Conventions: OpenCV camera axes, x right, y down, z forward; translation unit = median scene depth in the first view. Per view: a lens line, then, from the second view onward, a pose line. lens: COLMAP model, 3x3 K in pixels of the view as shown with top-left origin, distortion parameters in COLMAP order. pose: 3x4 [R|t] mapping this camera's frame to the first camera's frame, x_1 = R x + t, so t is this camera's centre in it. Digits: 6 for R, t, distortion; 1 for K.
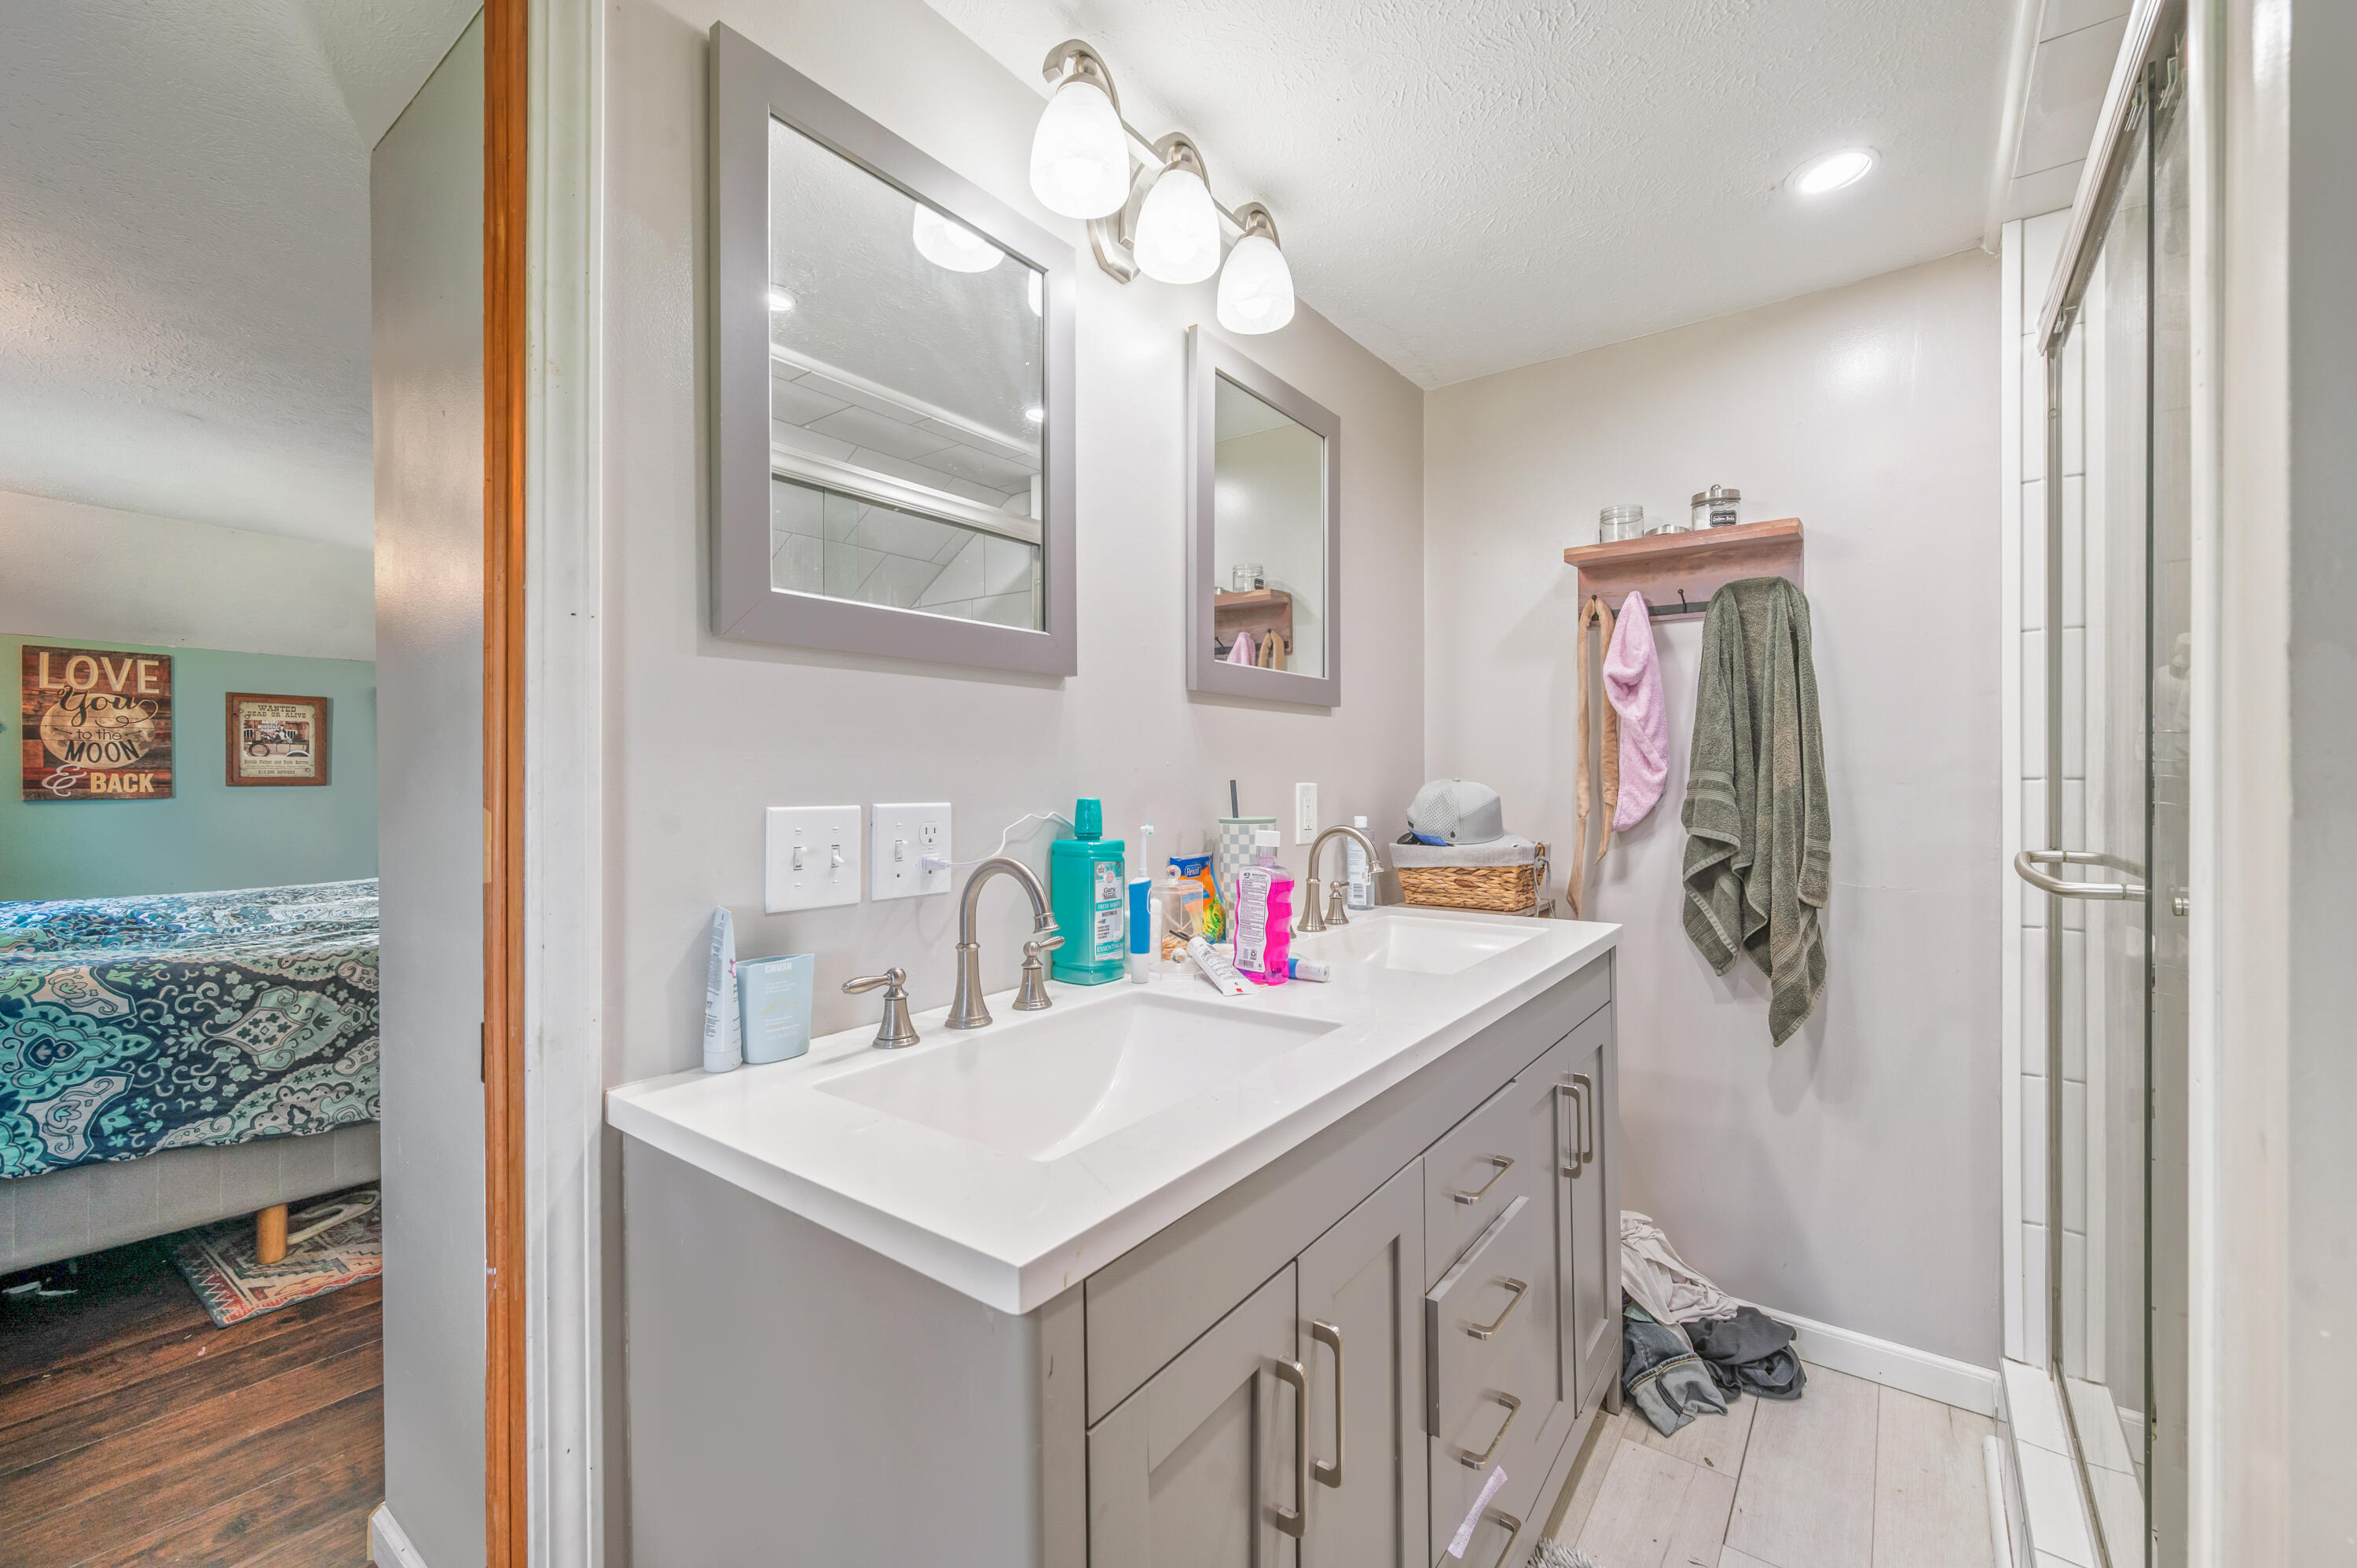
lens RADIAL K [[964.6, 0, 1180.5], [0, 964.6, 764.6], [0, 0, 1]] dist [-0.001678, 0.000841]
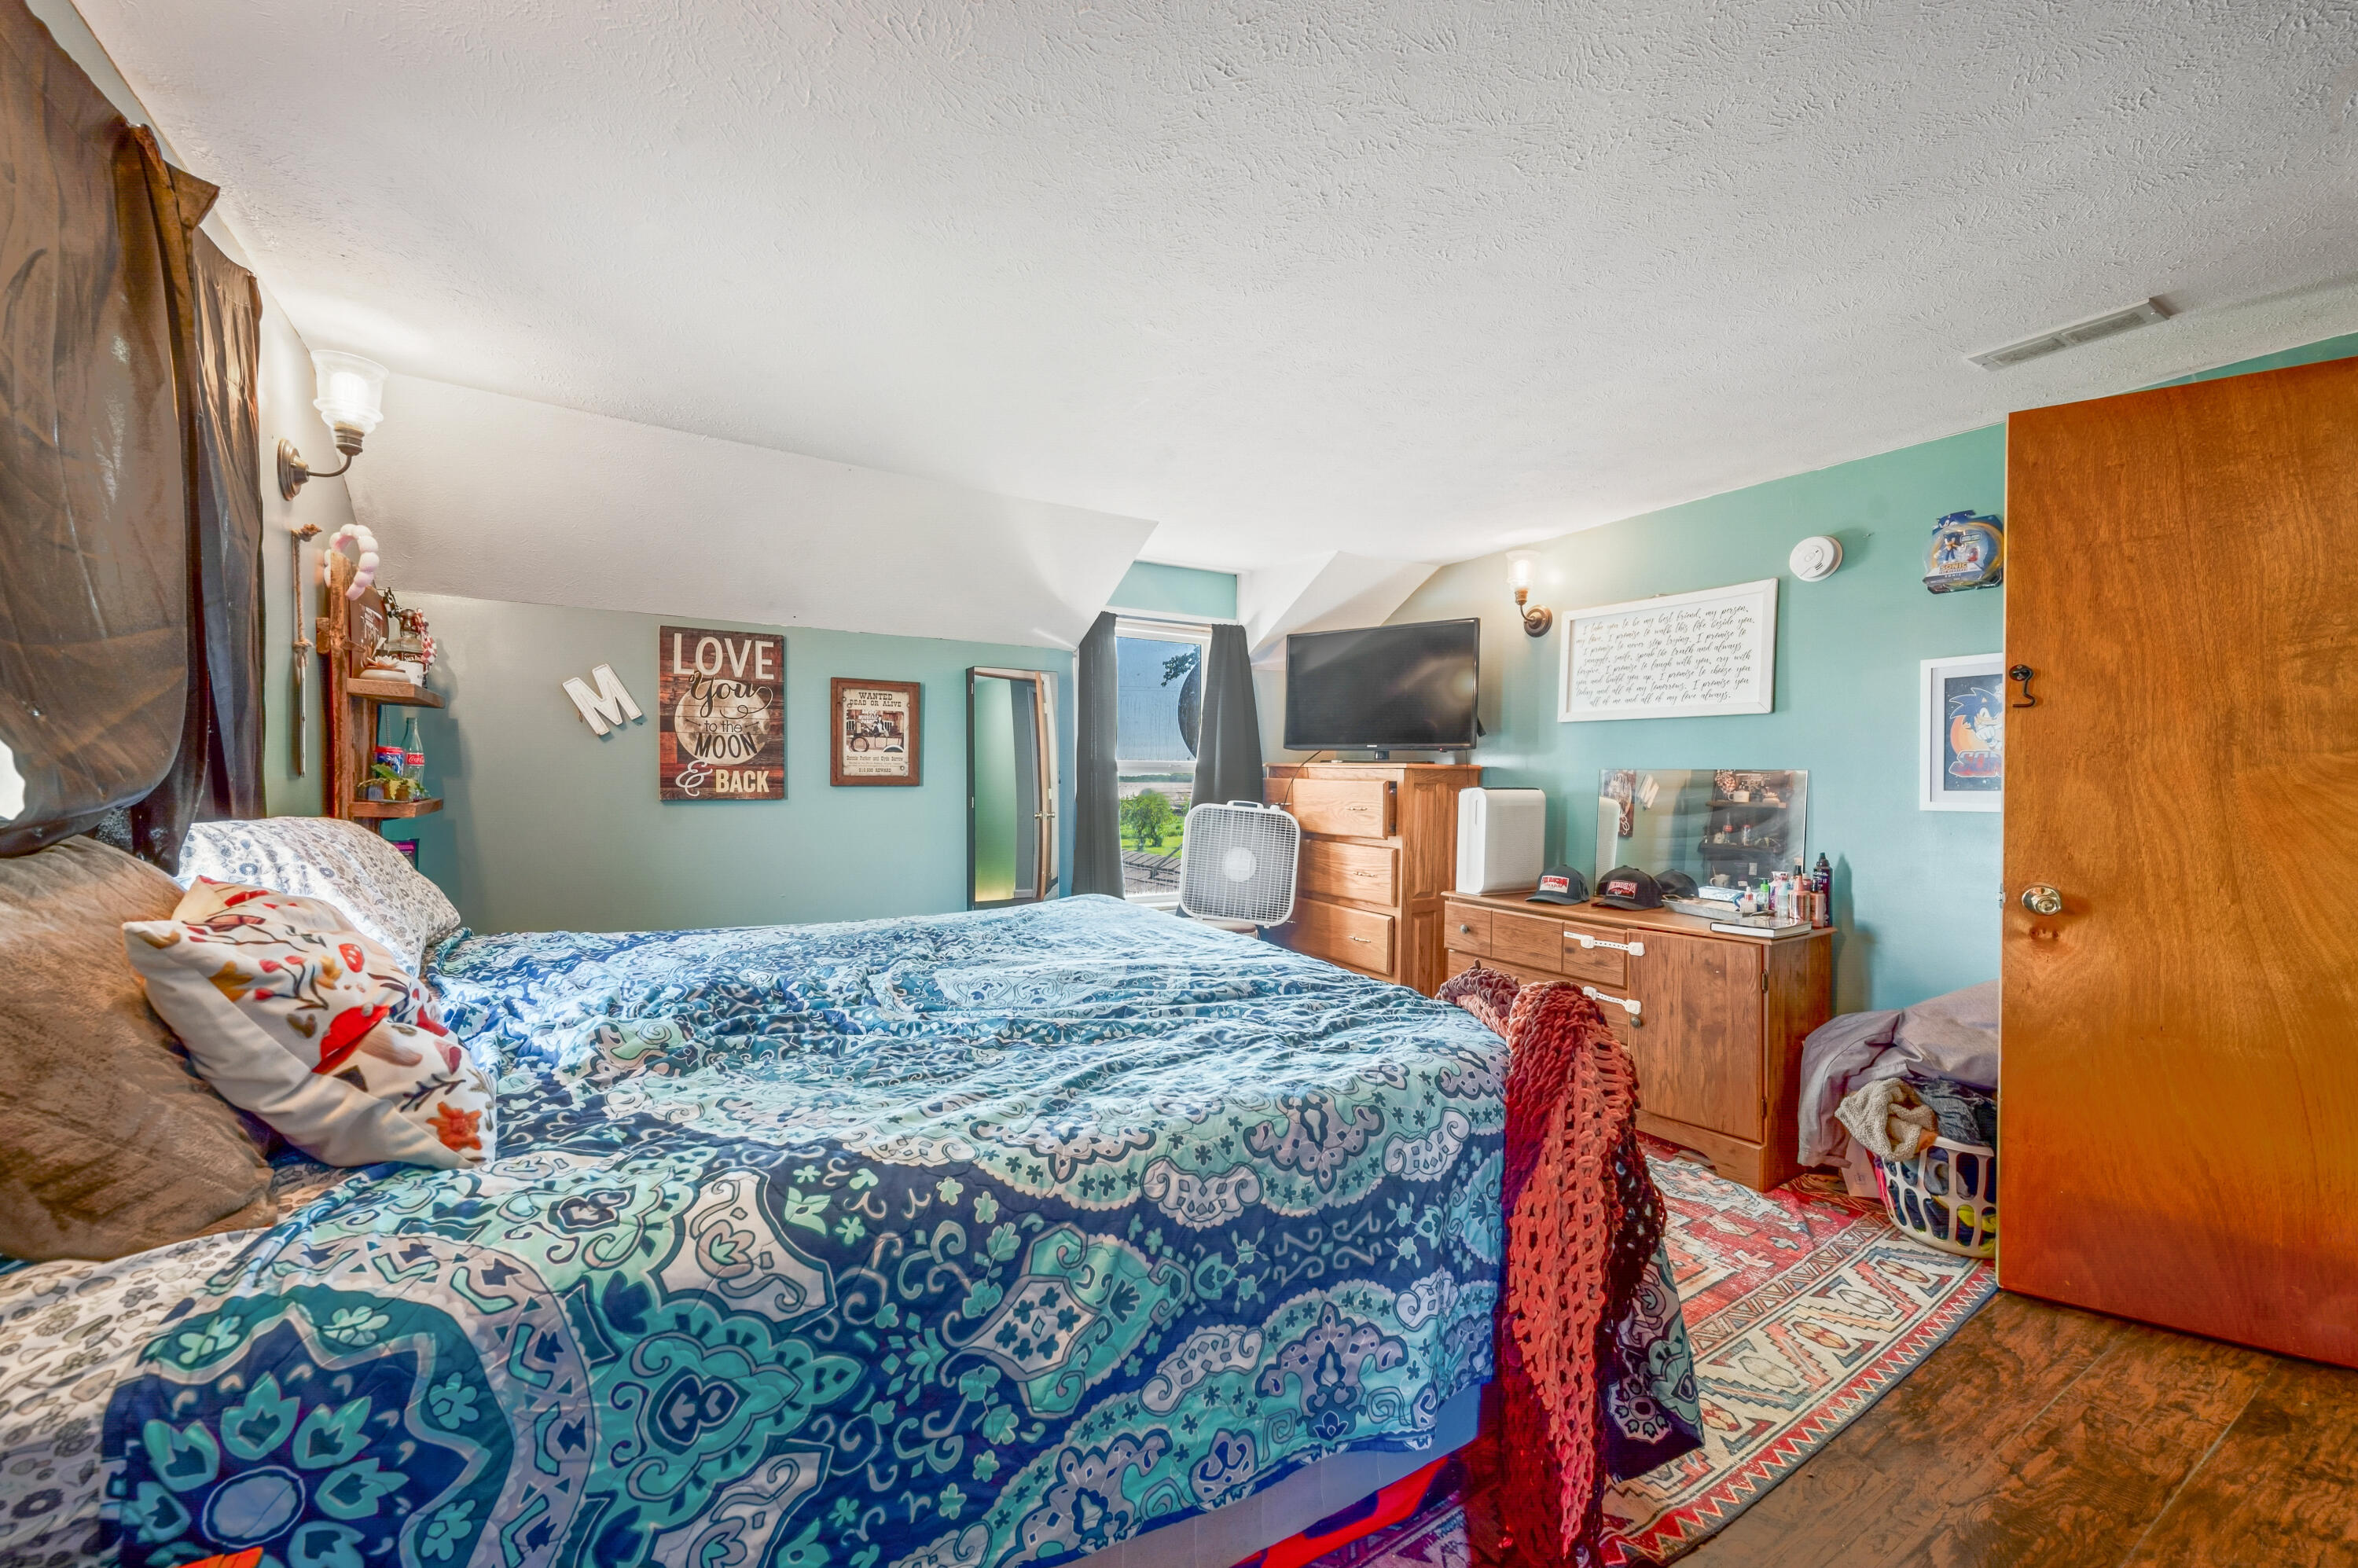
lens RADIAL K [[965.1, 0, 1181.0], [0, 965.1, 764.6], [0, 0, 1]] dist [-0.001678, 0.000841]
pose [[0.926954, -0.002626, -0.375167, -0.688613], [0.000819, 0.999987, -0.004975, 0.014057], [0.375175, 0.004304, 0.926944, 0.580410]]
